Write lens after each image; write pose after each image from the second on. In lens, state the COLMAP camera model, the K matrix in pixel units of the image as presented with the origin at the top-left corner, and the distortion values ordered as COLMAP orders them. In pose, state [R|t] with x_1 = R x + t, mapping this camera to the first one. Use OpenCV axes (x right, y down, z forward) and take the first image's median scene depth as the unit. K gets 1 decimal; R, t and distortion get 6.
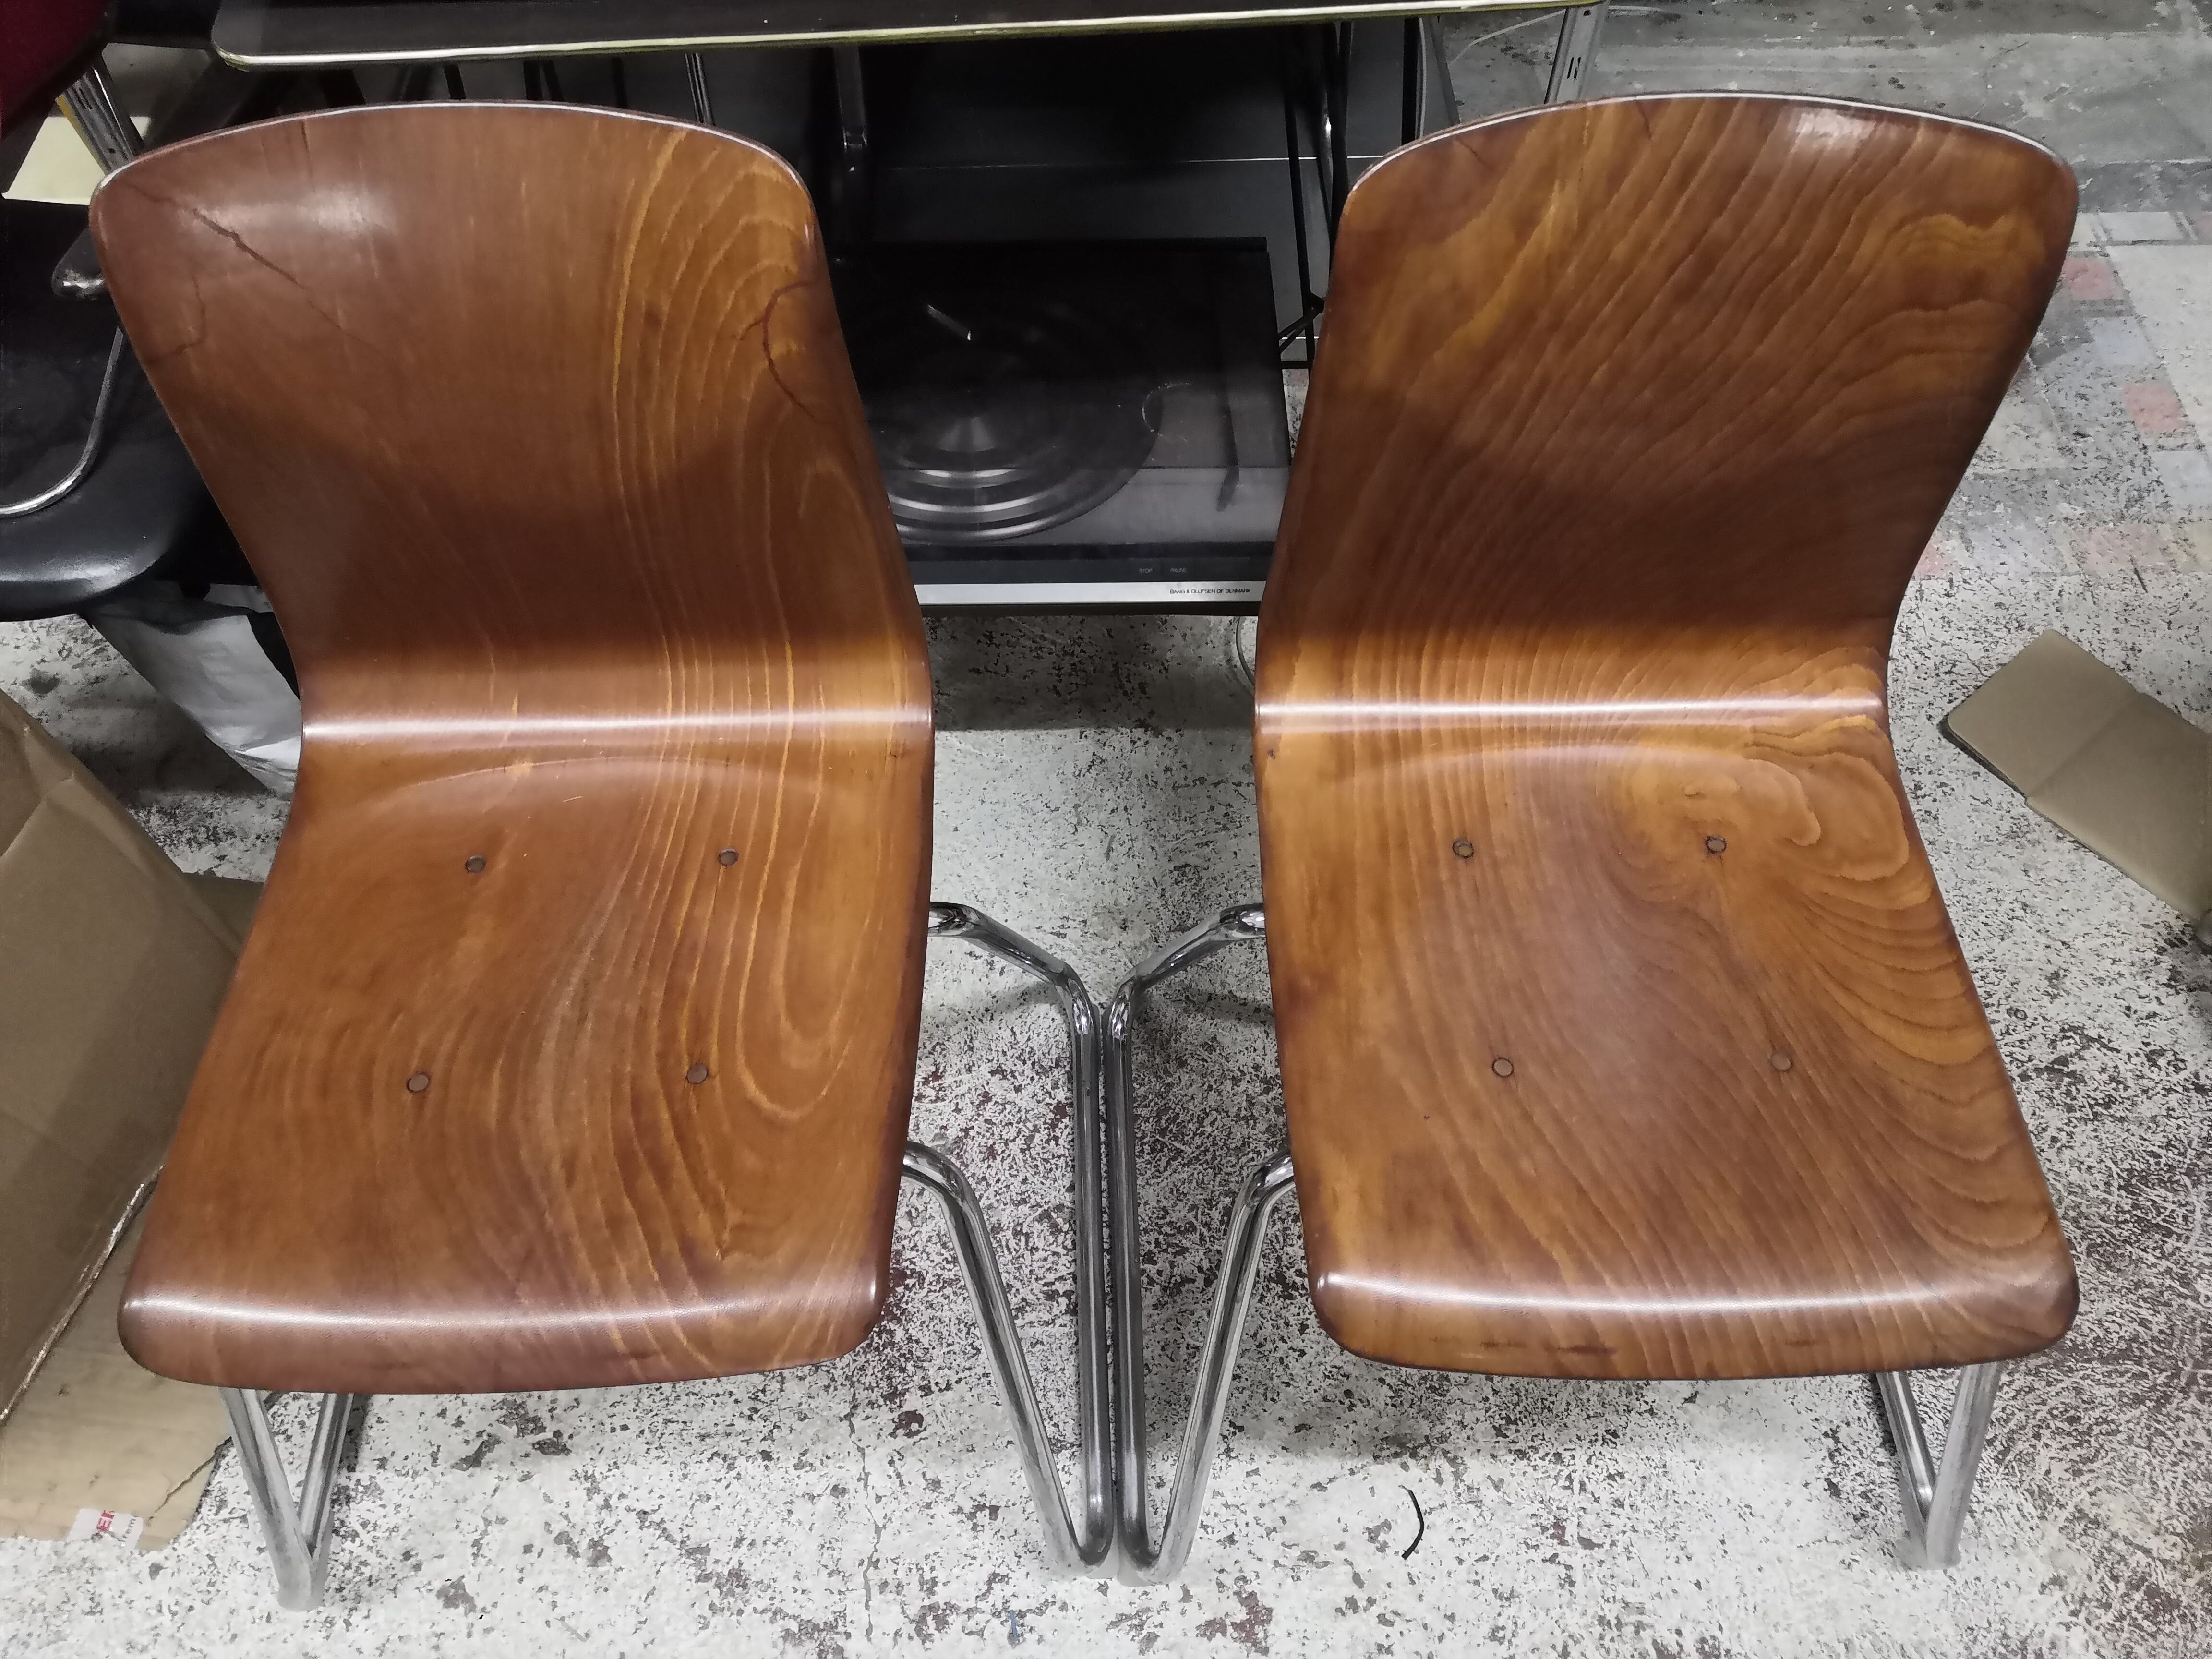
lens RADIAL K [[1725.8, 0, 1101.0], [0, 1725.8, 829.9], [0, 0, 1]] dist [-0.018053, 0.062966]
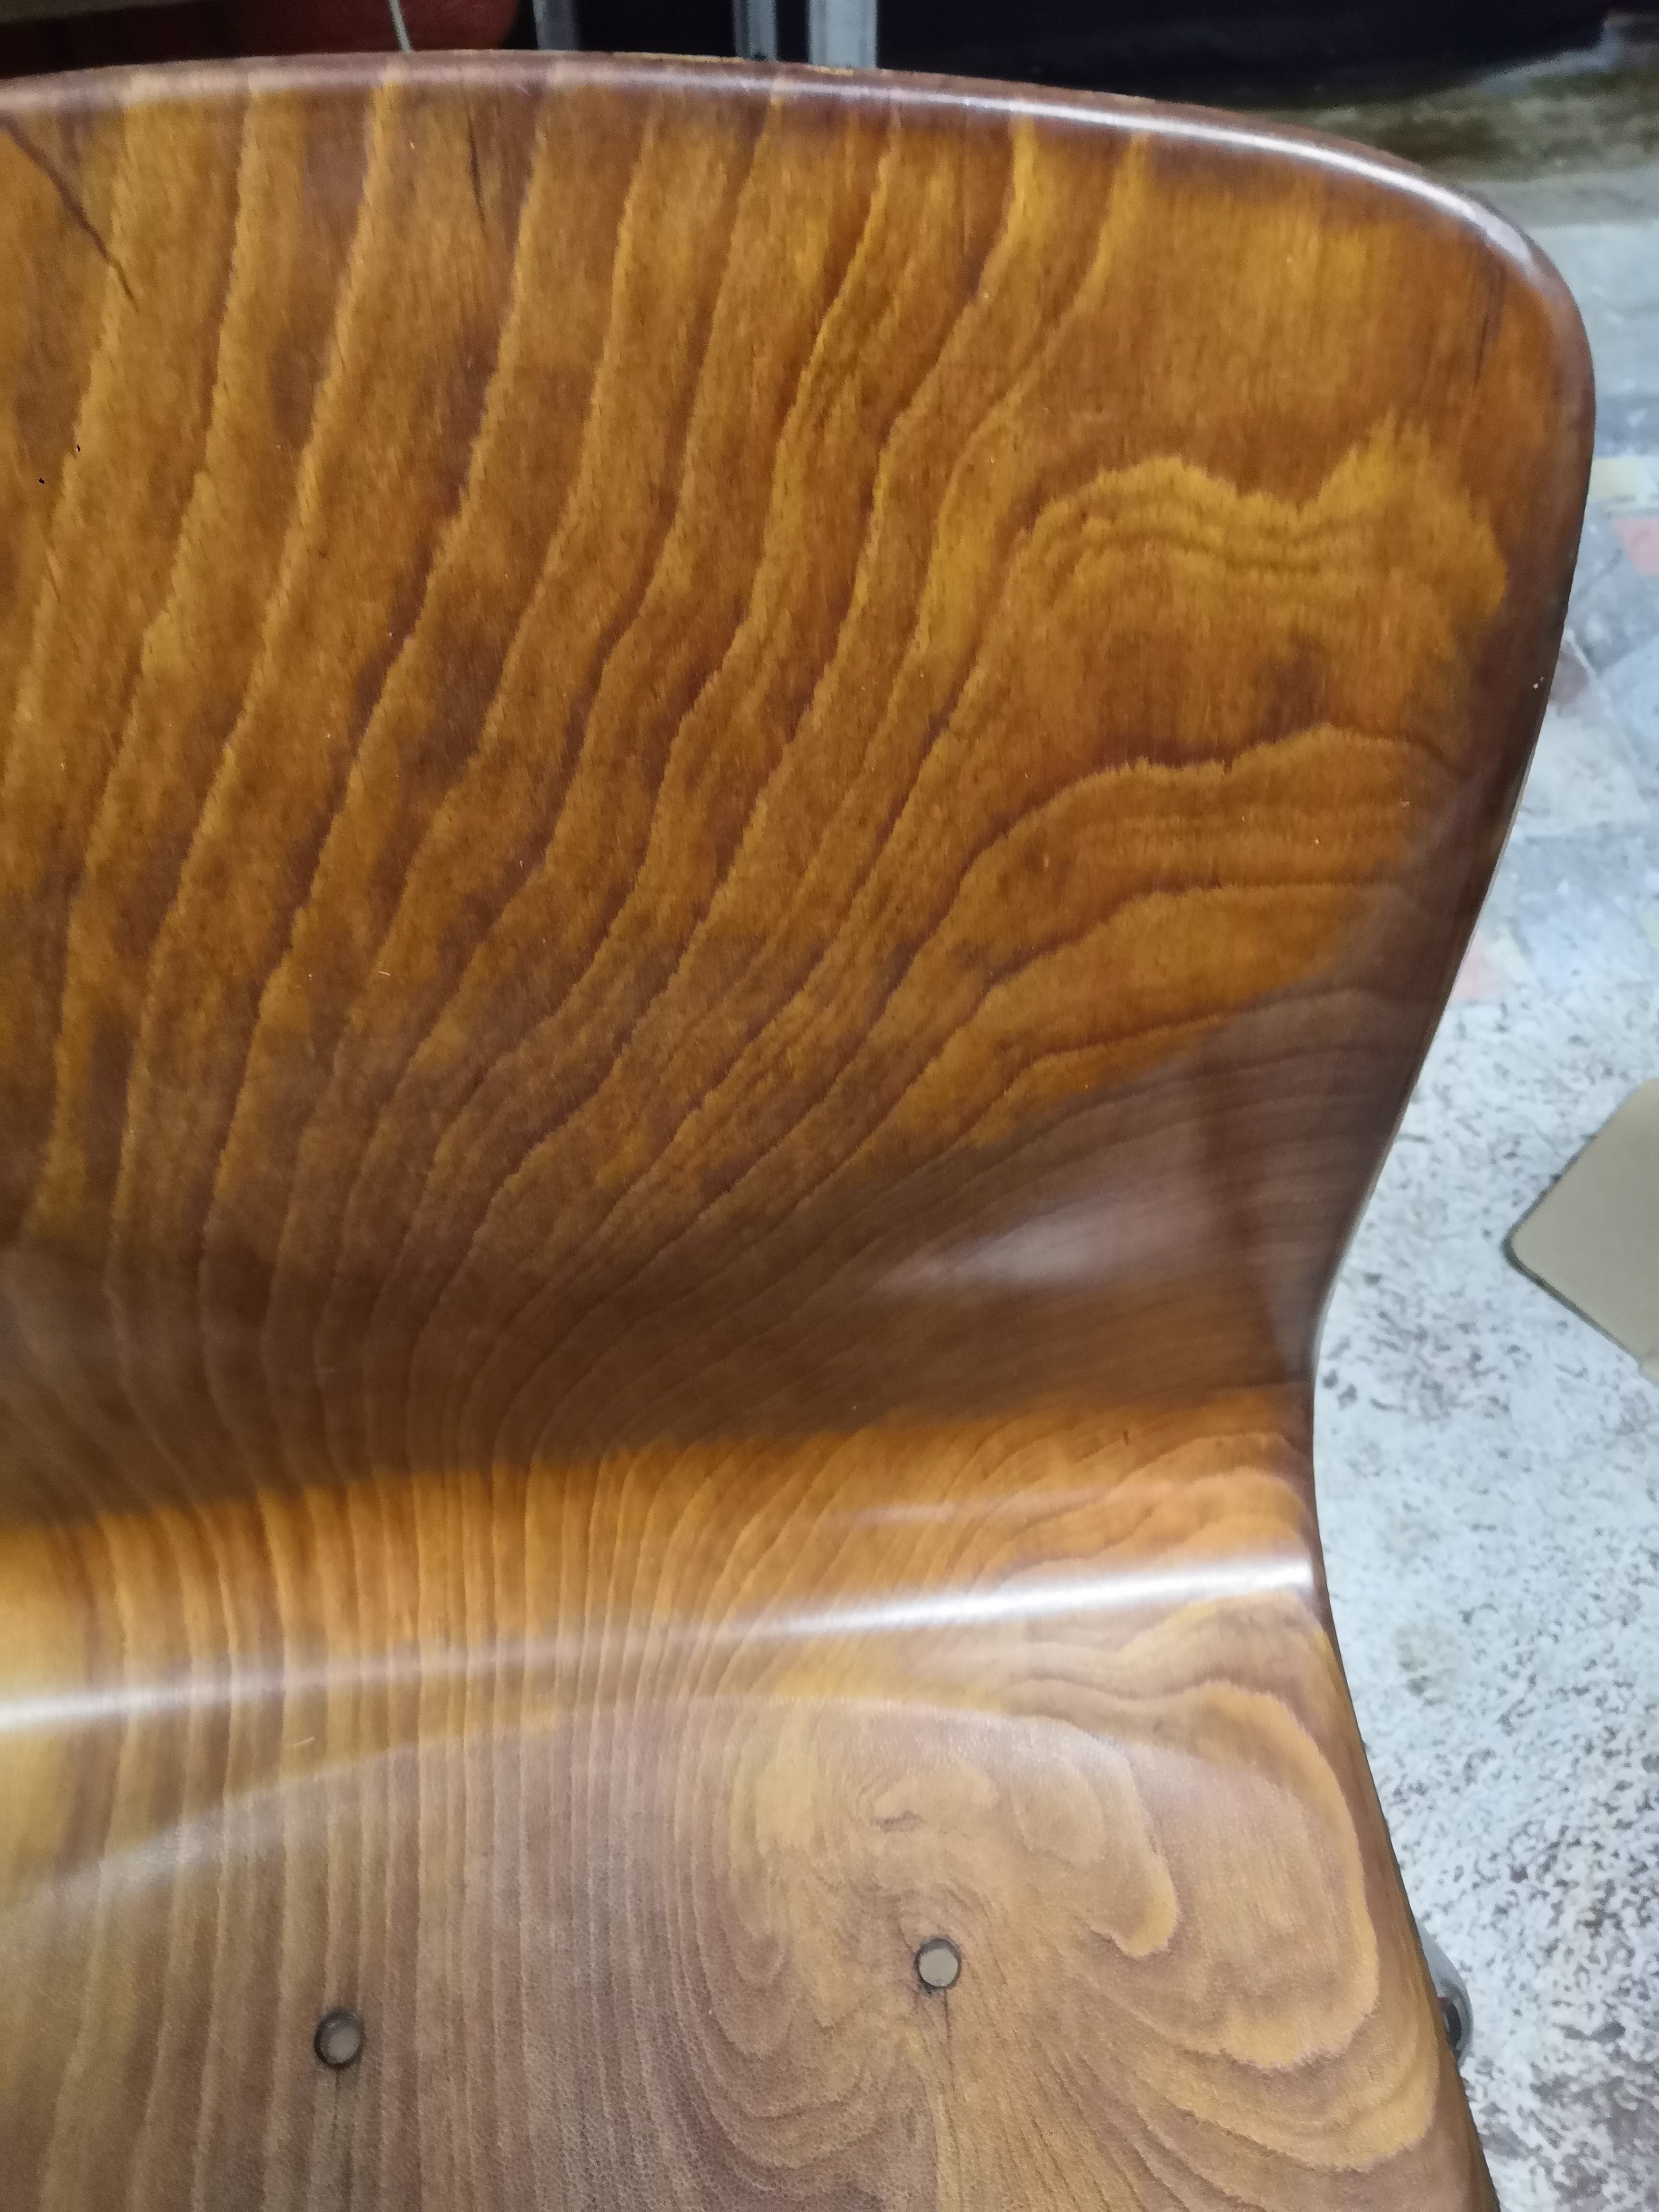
lens RADIAL K [[1747.6, 0, 823.3], [0, 1747.6, 1103.9], [0, 0, 1]] dist [-0.054276, 0.100982]
pose [[0.995291, -0.084228, 0.047975, 0.320339], [0.085115, 0.996231, -0.016737, -0.194585], [-0.046384, 0.020742, 0.998708, 0.559879]]
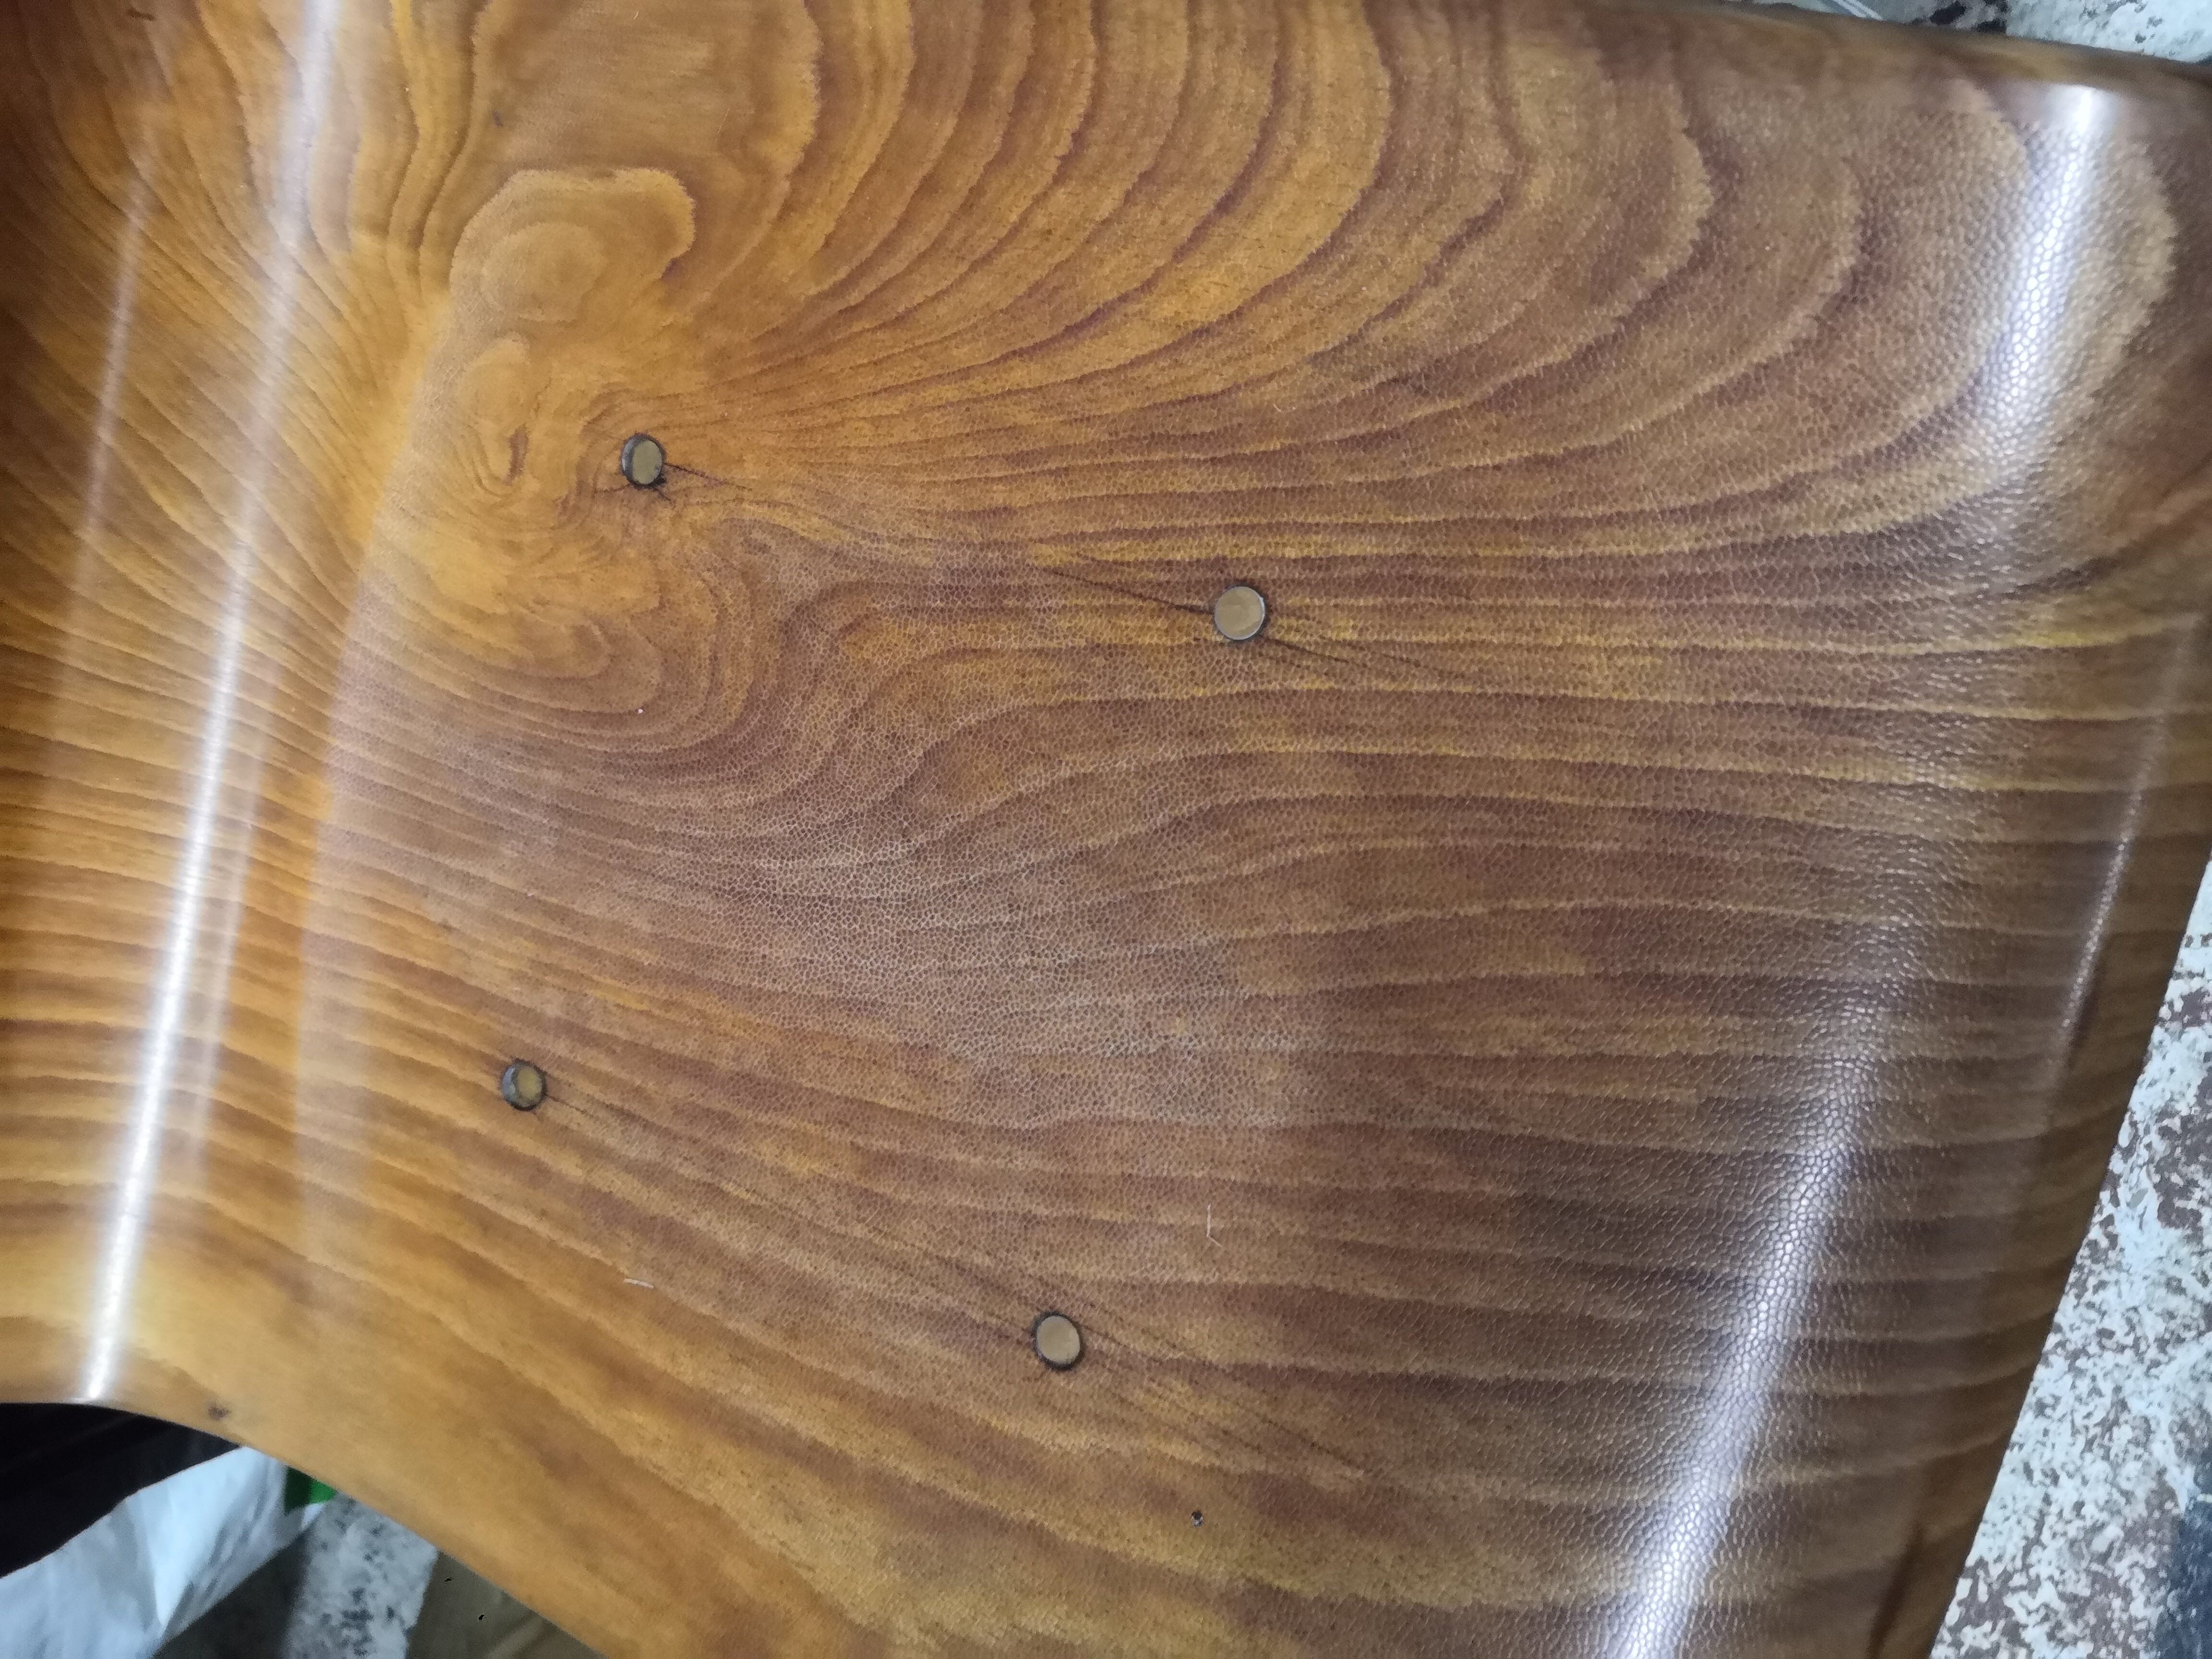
lens RADIAL K [[1725.8, 0, 1101.0], [0, 1725.8, 829.9], [0, 0, 1]] dist [-0.018053, 0.062966]
pose [[0.250816, -0.955937, -0.152566, 0.356280], [0.948889, 0.211593, 0.234174, 0.031652], [-0.191574, -0.203502, 0.960149, 0.590399]]
